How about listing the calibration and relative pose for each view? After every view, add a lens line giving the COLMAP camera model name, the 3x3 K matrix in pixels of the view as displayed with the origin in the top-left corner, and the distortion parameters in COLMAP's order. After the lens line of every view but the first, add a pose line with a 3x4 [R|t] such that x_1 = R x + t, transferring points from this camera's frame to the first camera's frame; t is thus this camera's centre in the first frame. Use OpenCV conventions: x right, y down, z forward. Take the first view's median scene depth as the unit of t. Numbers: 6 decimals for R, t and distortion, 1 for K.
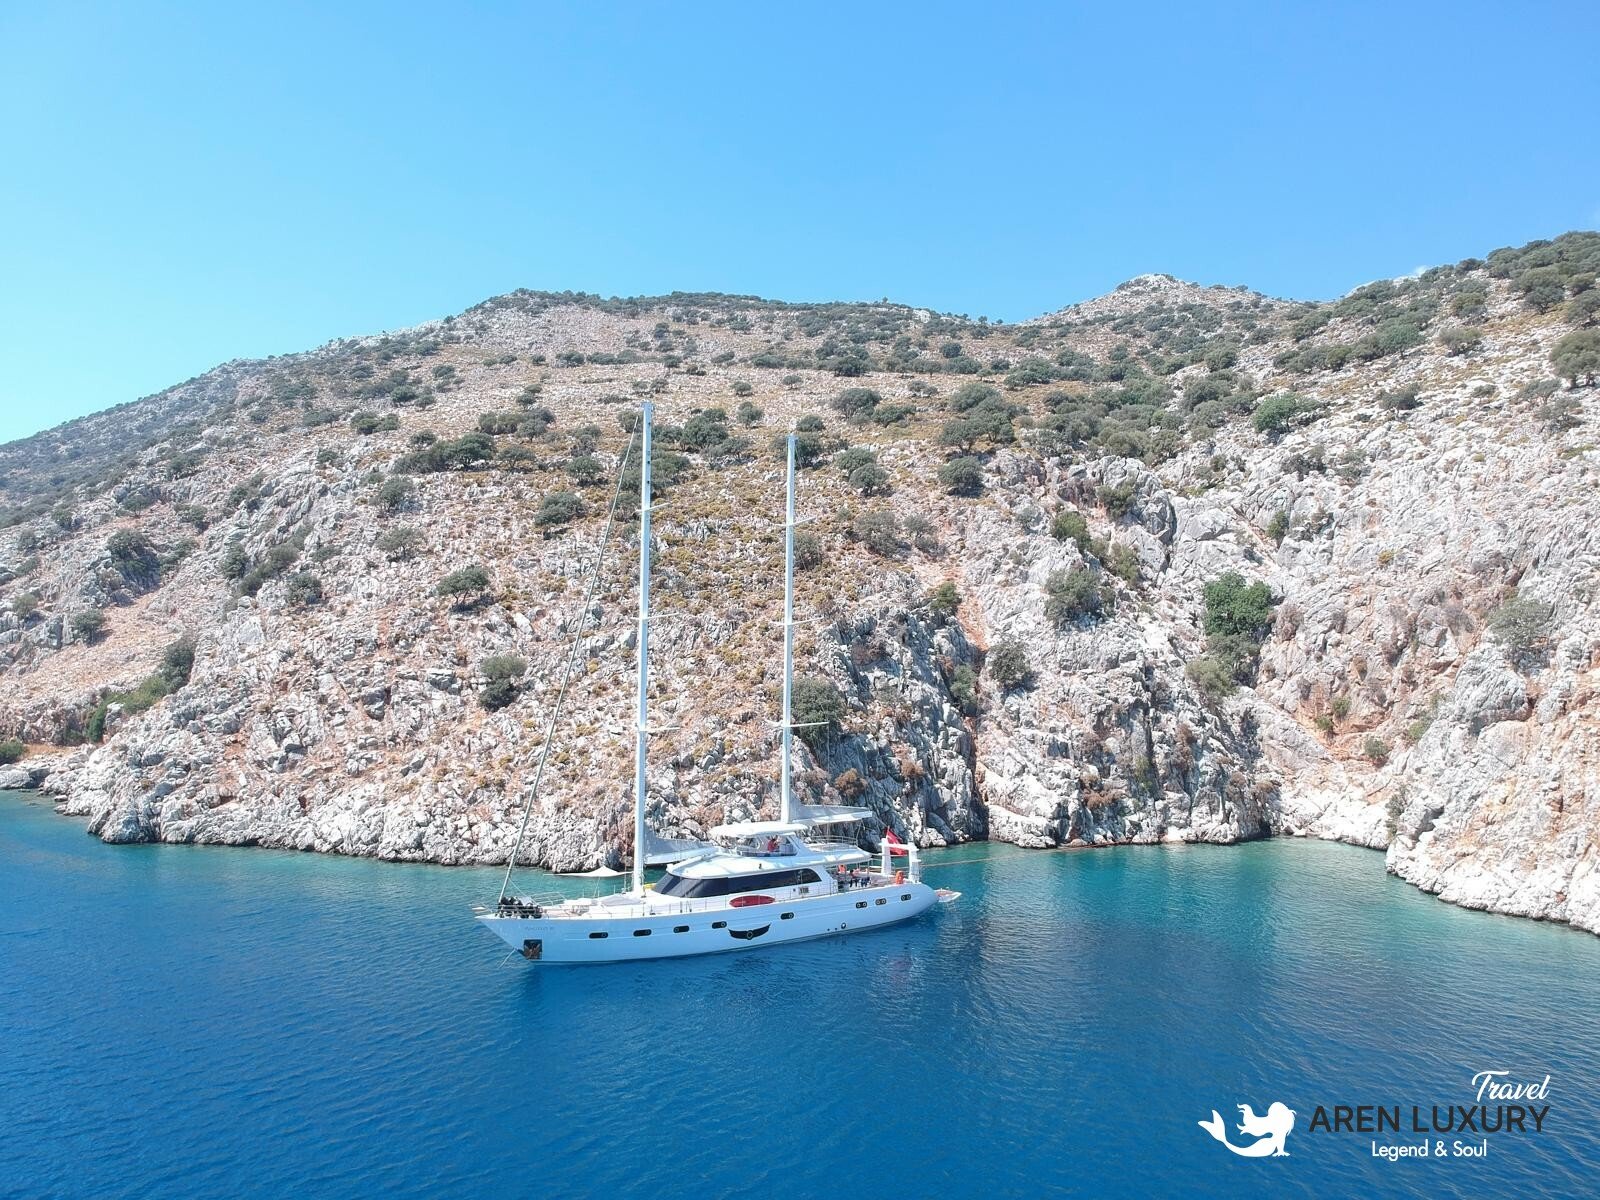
lens RADIAL K [[1191.4, 0, 802.0], [0, 1191.4, 520.1], [0, 0, 1]] dist [0.095539, -0.206784]
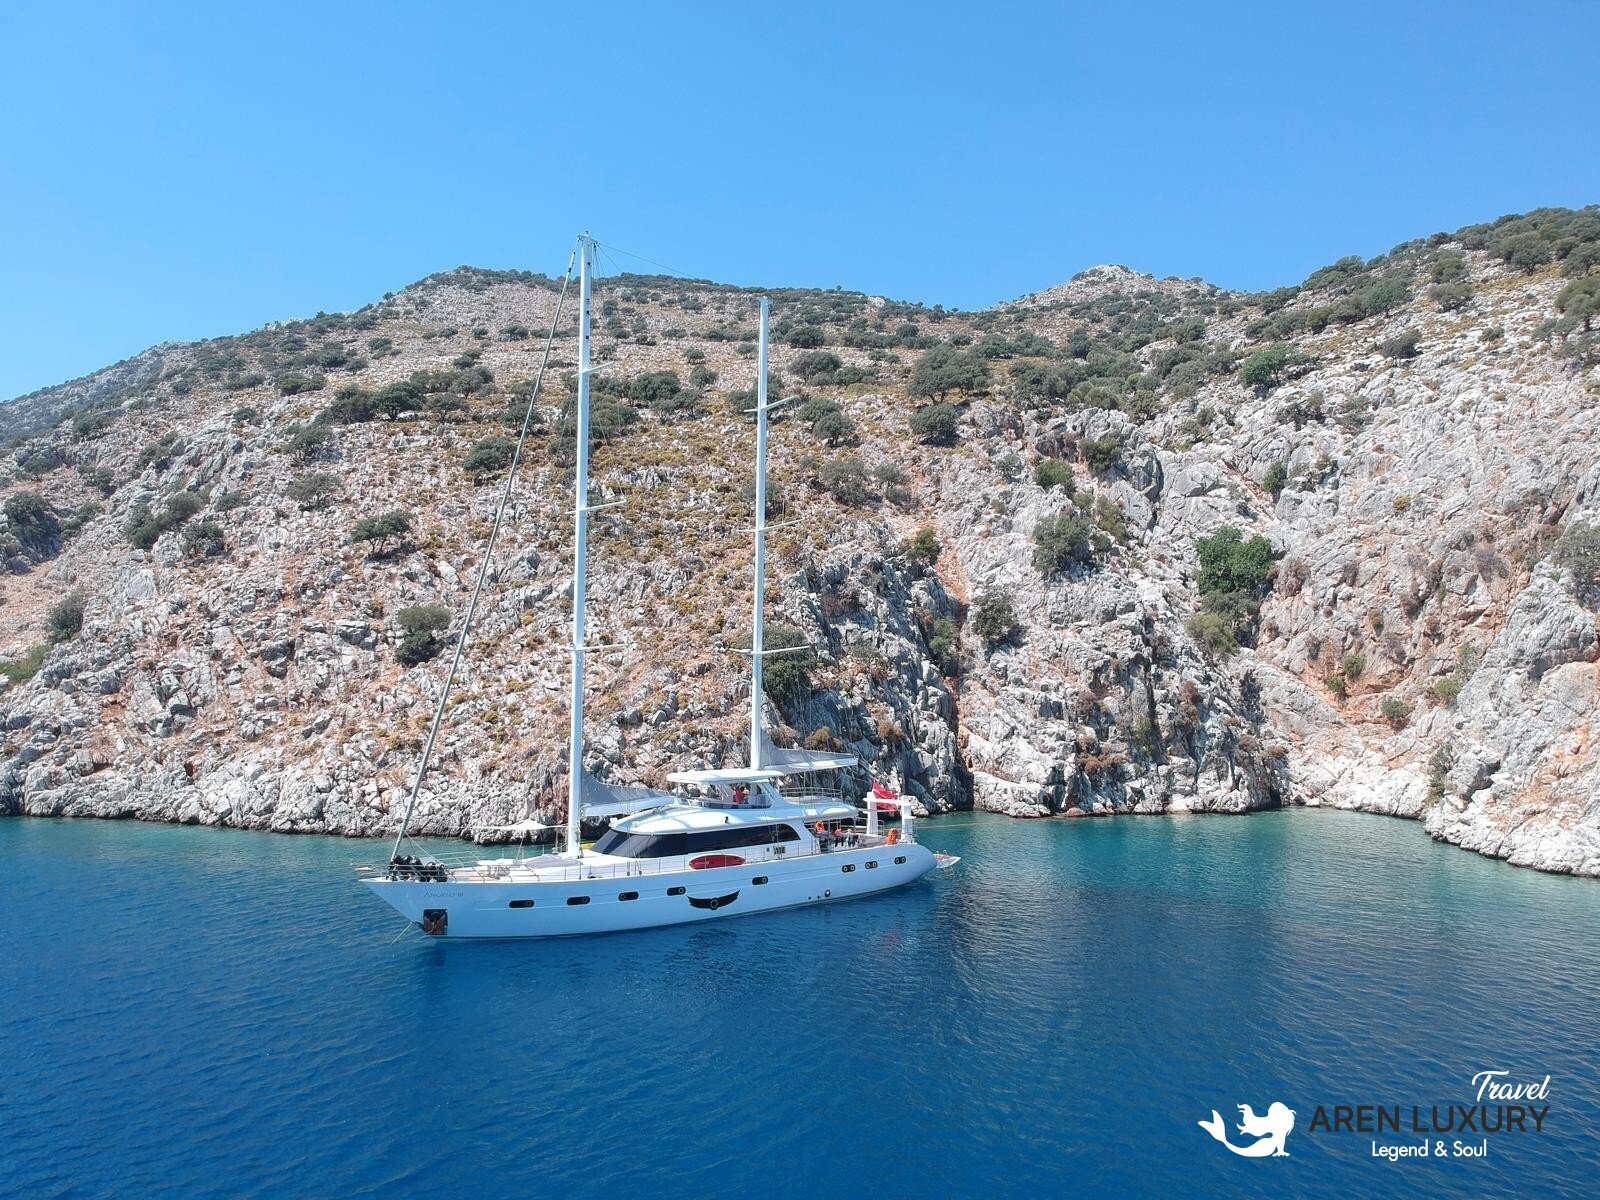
lens RADIAL K [[1192.3, 0, 795.7], [0, 1192.3, 524.4], [0, 0, 1]] dist [0.077236, -0.158861]
pose [[0.999320, 0.003369, 0.036728, -0.009978], [-0.003492, 0.999989, 0.003283, 0.049898], [-0.036717, -0.003409, 0.999320, 0.111730]]
